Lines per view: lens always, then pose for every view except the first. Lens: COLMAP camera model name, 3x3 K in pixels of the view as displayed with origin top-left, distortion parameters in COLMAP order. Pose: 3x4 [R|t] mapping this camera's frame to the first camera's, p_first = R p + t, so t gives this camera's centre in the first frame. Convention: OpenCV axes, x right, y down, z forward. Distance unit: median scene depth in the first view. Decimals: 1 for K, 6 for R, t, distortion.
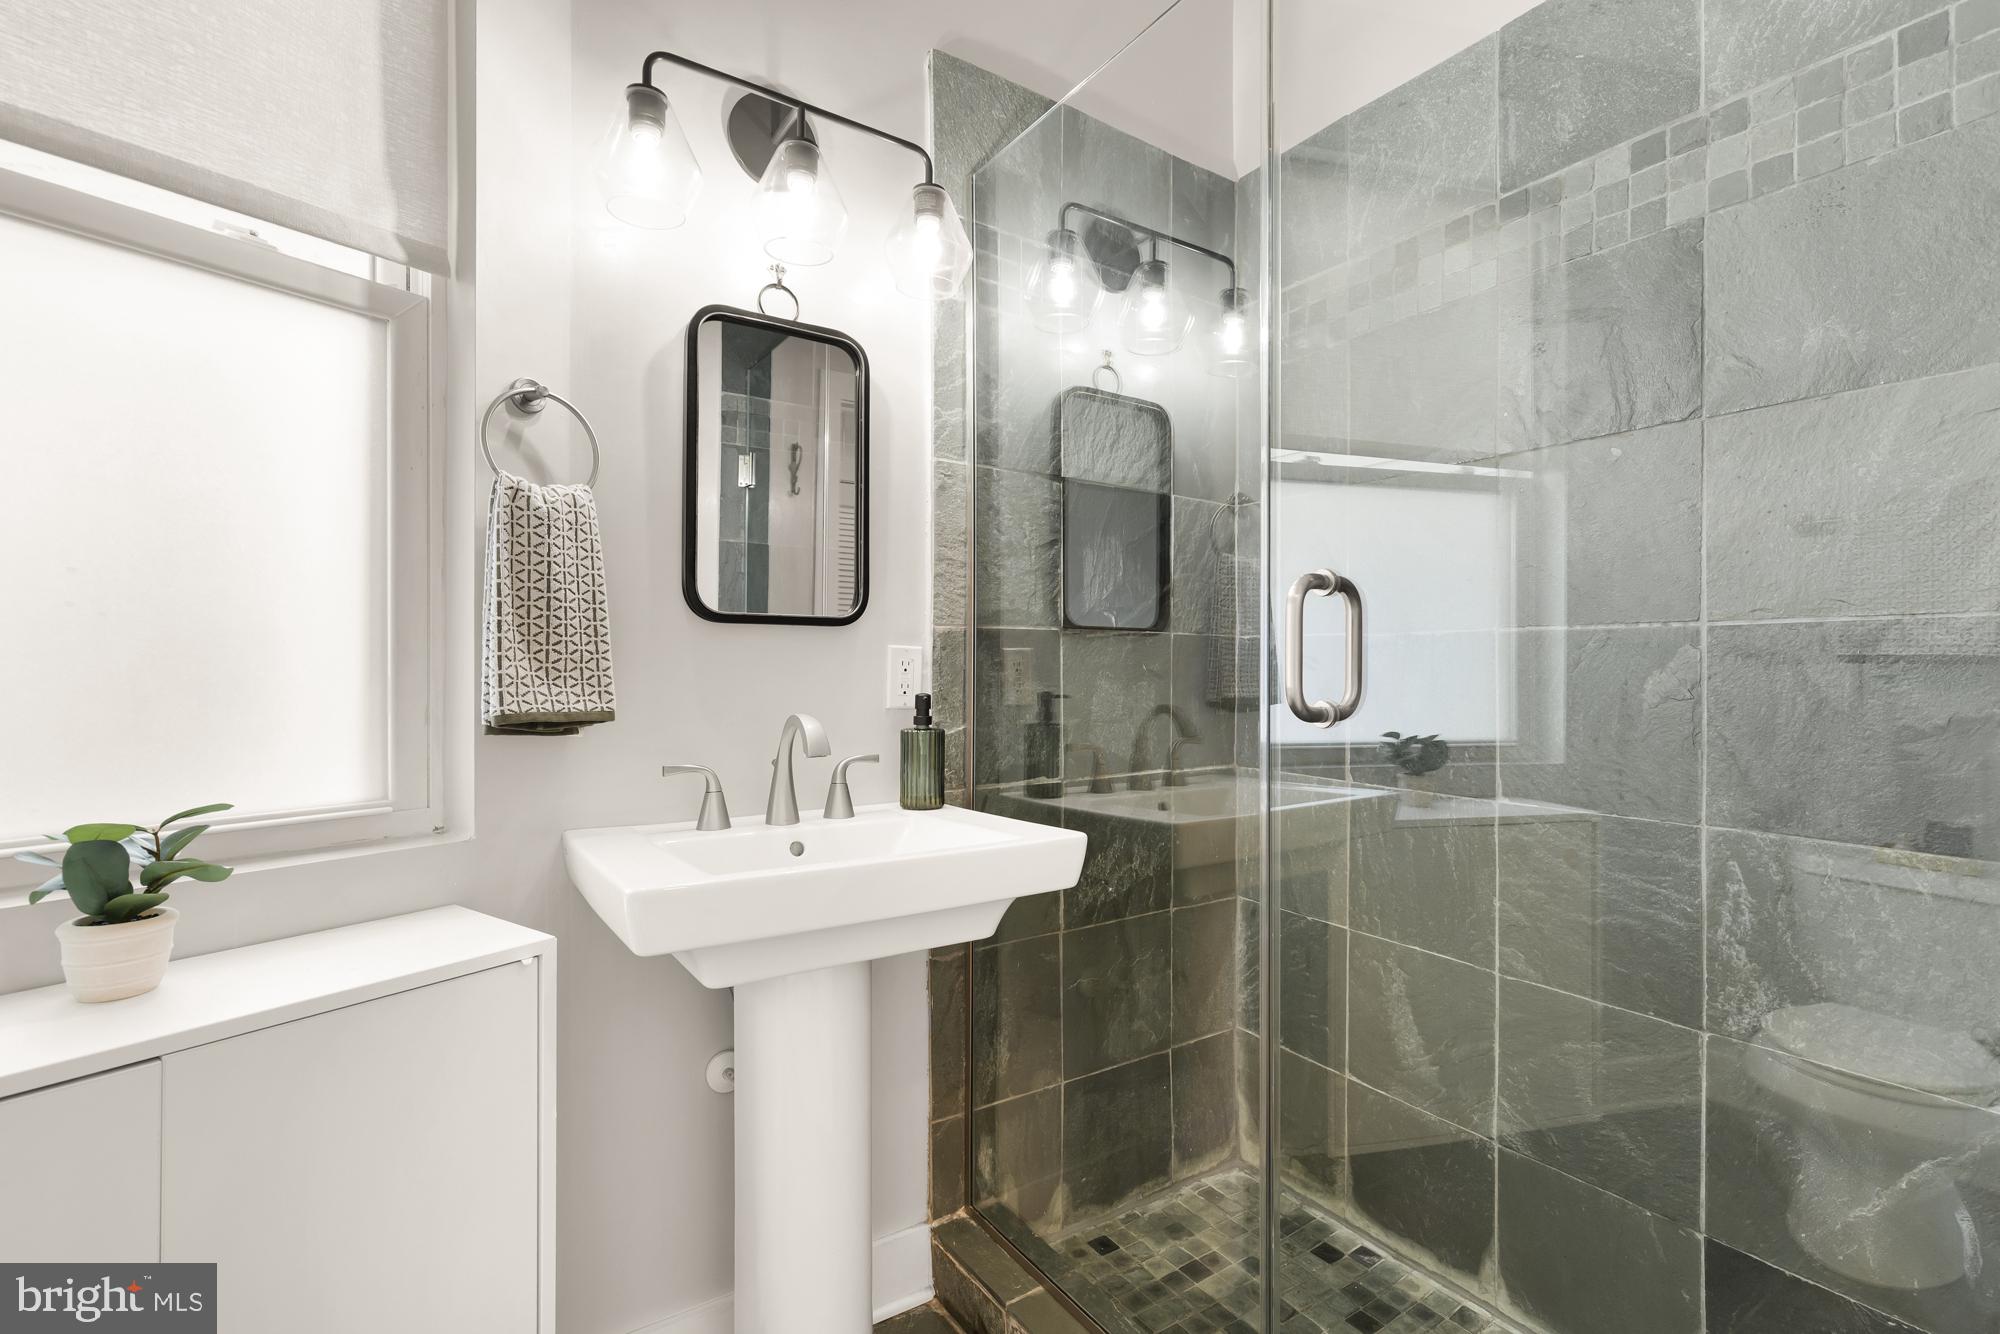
lens RADIAL K [[889.8, 0, 1001.7], [0, 889.8, 677.2], [0, 0, 1]] dist [-0.005808, -0.000292]
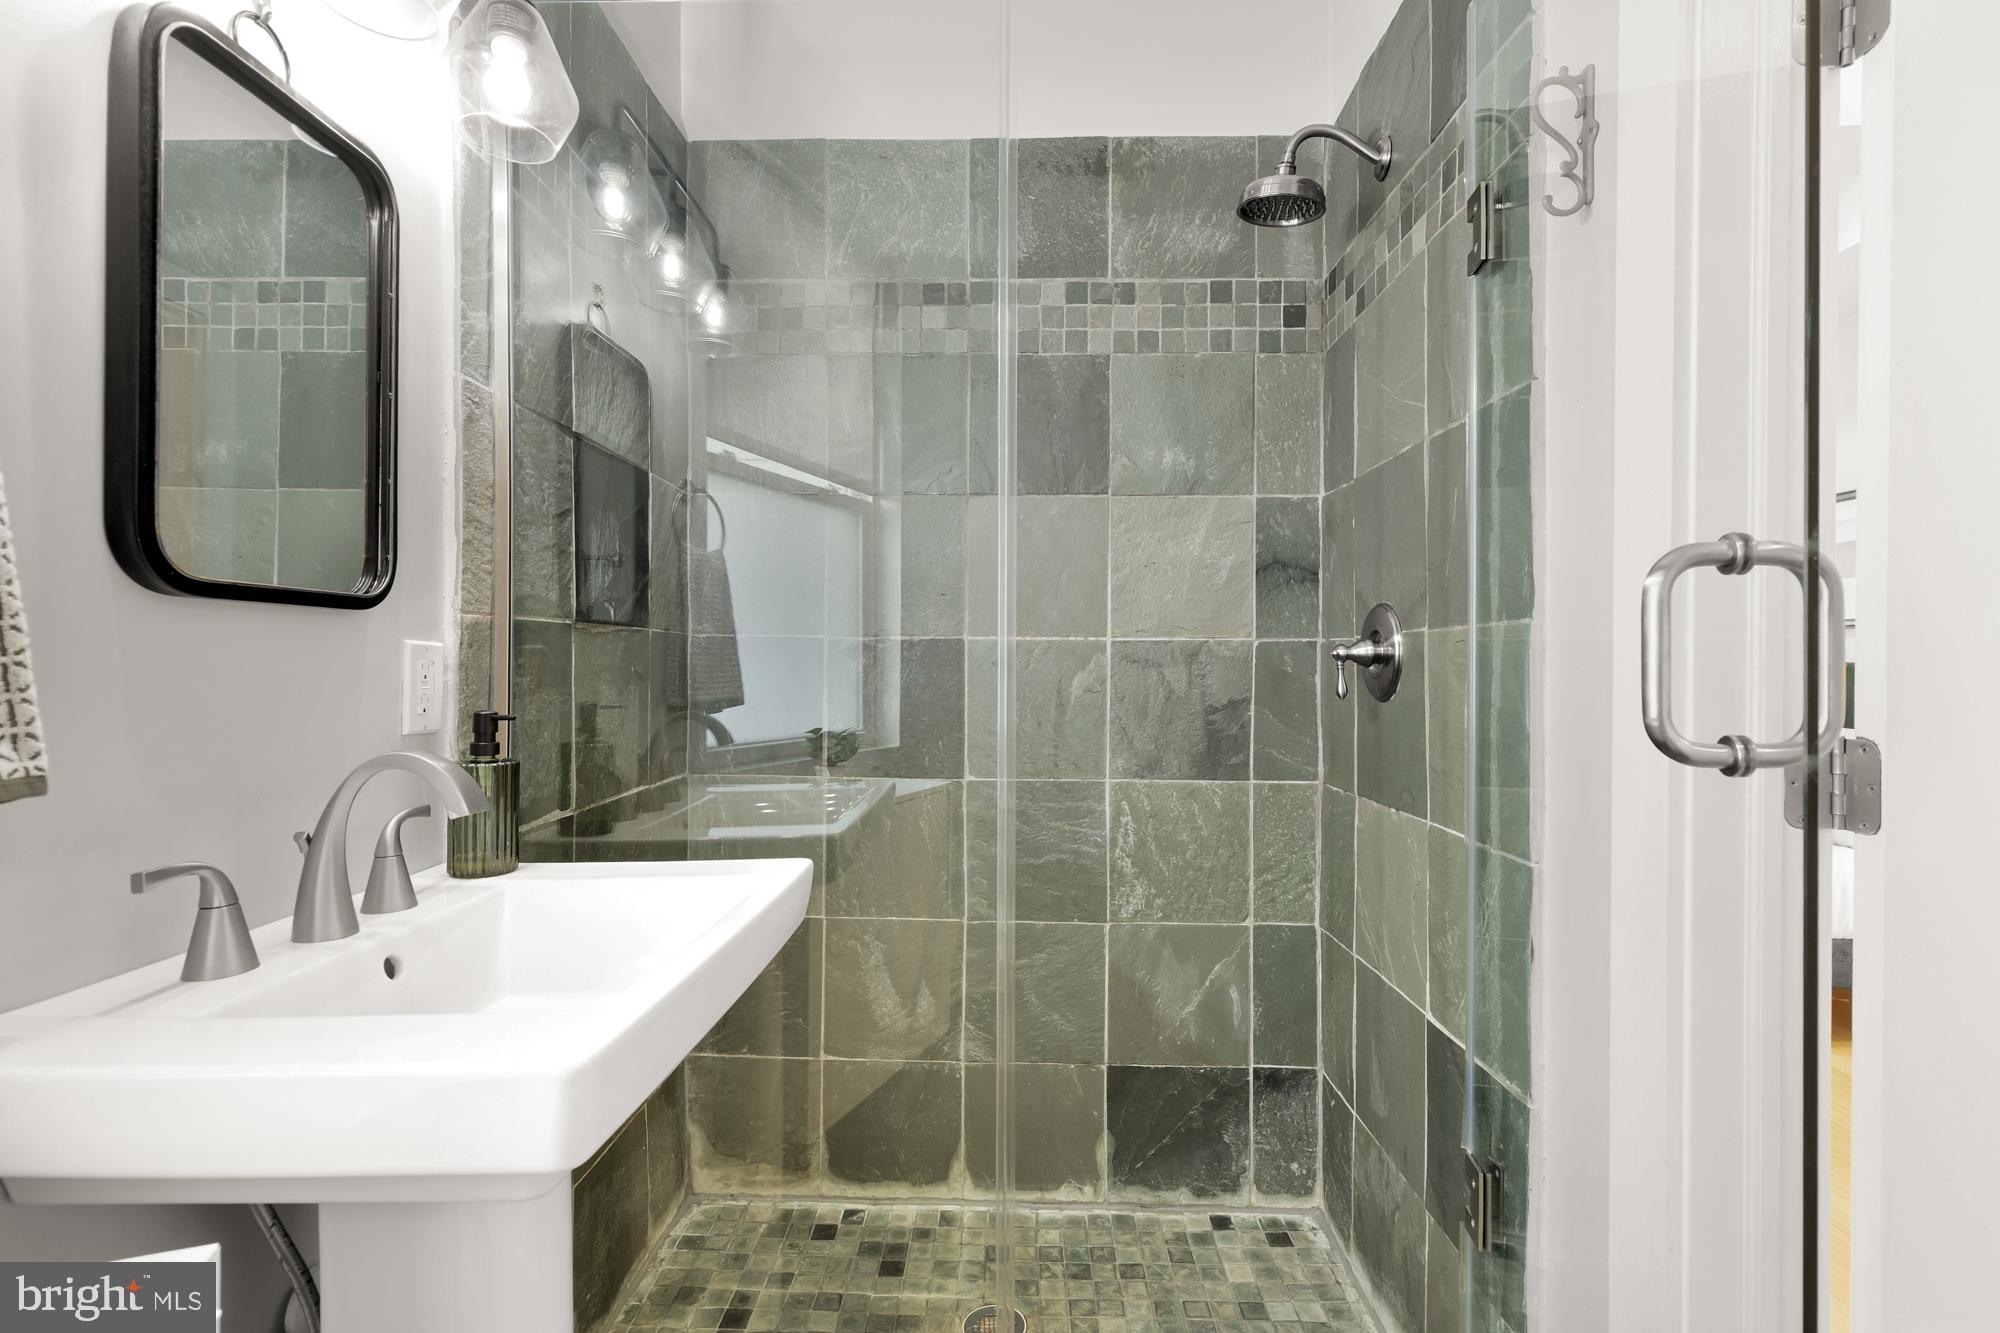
lens RADIAL K [[915.9, 0, 1005.6], [0, 915.9, 675.0], [0, 0, 1]] dist [-0.000157, -0.000761]
pose [[0.577149, -0.010730, 0.816568, -0.423814], [0.005698, 0.999942, 0.009112, -0.013329], [-0.816619, -0.000607, 0.577177, 0.232299]]
